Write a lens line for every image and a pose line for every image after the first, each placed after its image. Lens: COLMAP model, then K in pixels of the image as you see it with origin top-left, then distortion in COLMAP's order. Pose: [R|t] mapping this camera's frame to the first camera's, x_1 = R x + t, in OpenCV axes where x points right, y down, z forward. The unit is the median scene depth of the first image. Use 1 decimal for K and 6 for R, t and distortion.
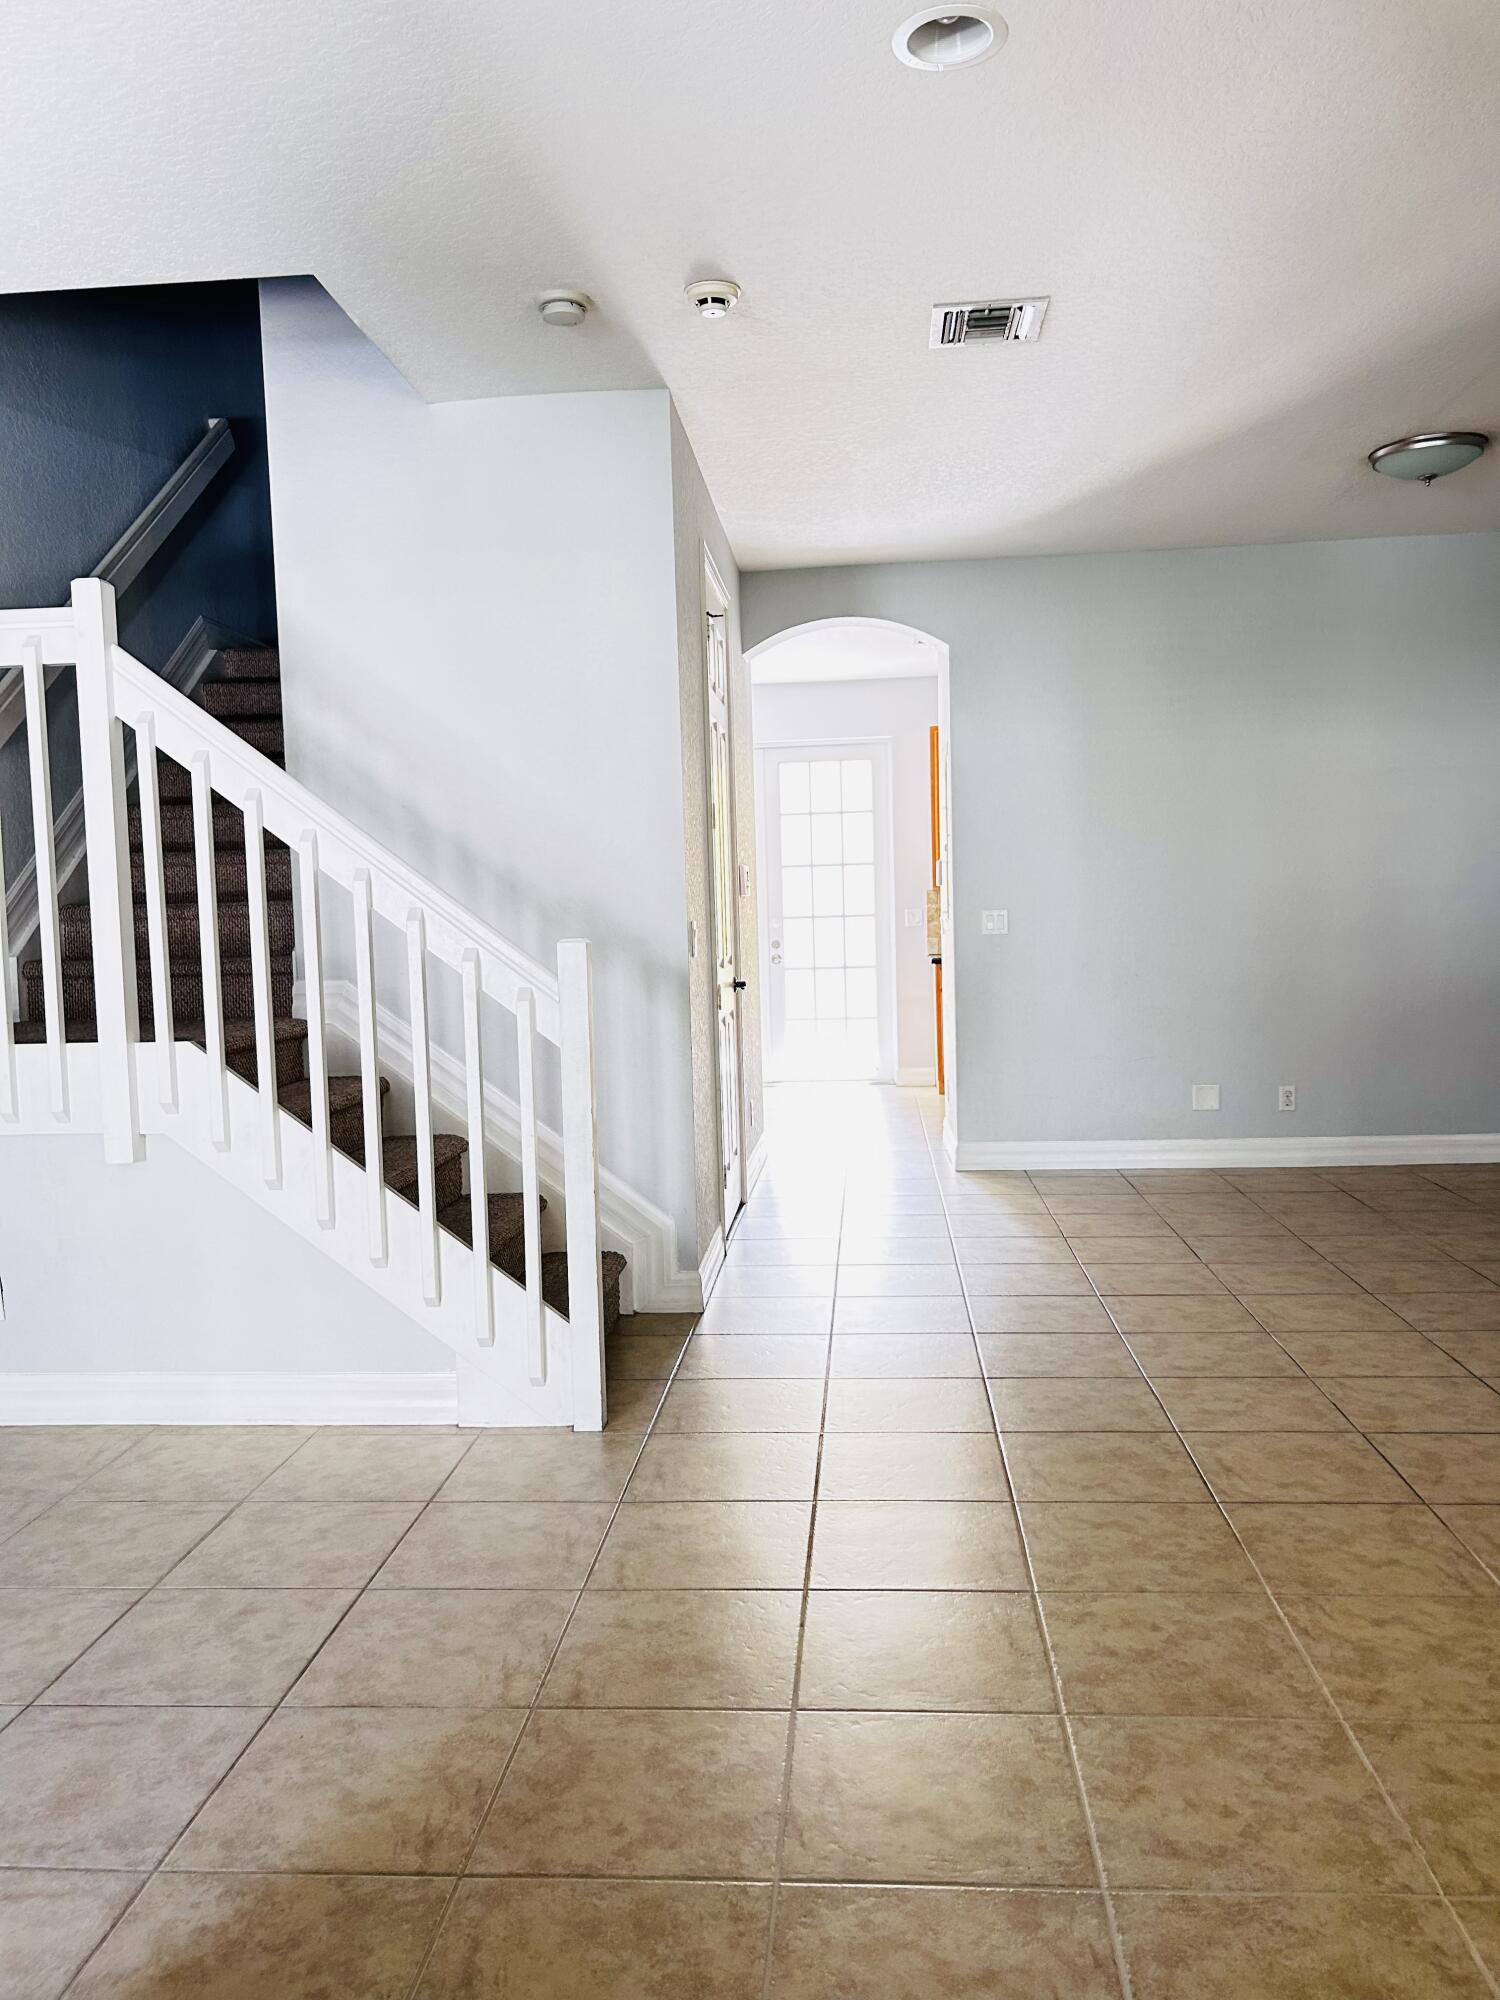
lens RADIAL K [[1513.3, 0, 750.0], [0, 1513.3, 1000.0], [0, 0, 1]] dist [0.043924, -0.029425]
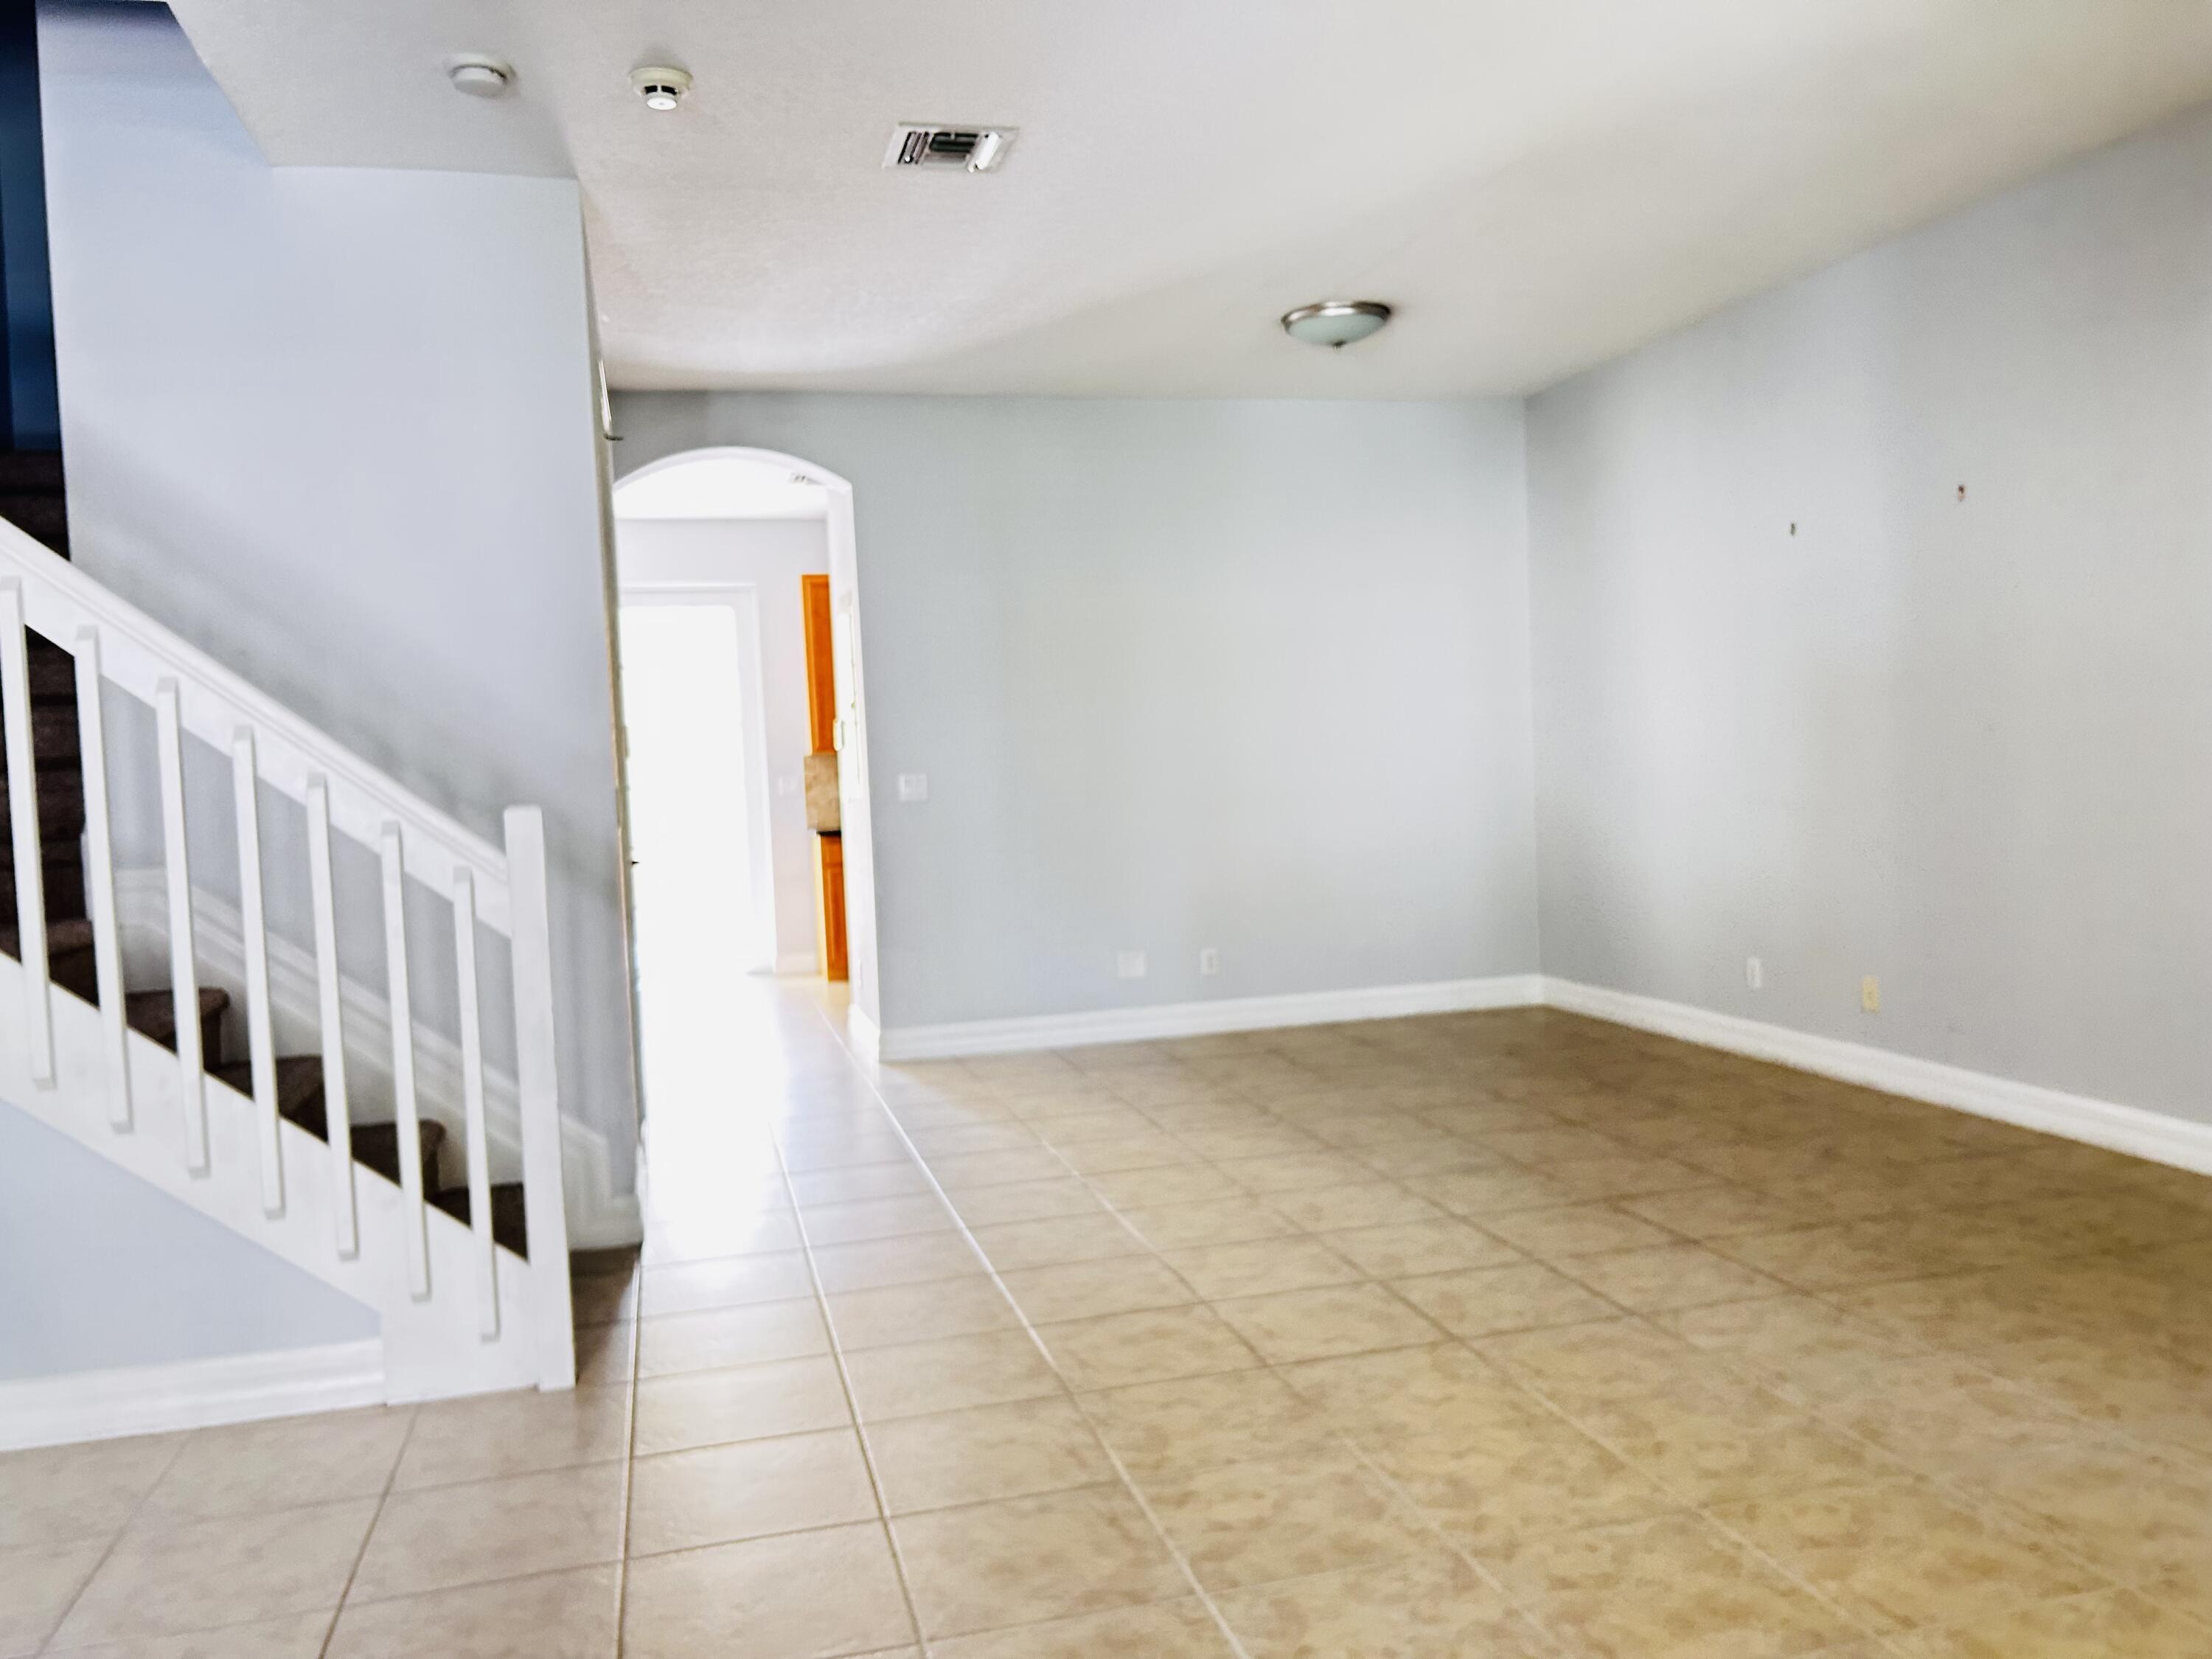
lens RADIAL K [[1673.7, 0, 1136.1], [0, 1673.7, 822.4], [0, 0, 1]] dist [0.043924, -0.029425]
pose [[0.944880, -0.023729, 0.326555, -0.100639], [0.034362, 0.999049, -0.026830, 0.004979], [-0.325608, 0.036572, 0.944797, -0.006095]]
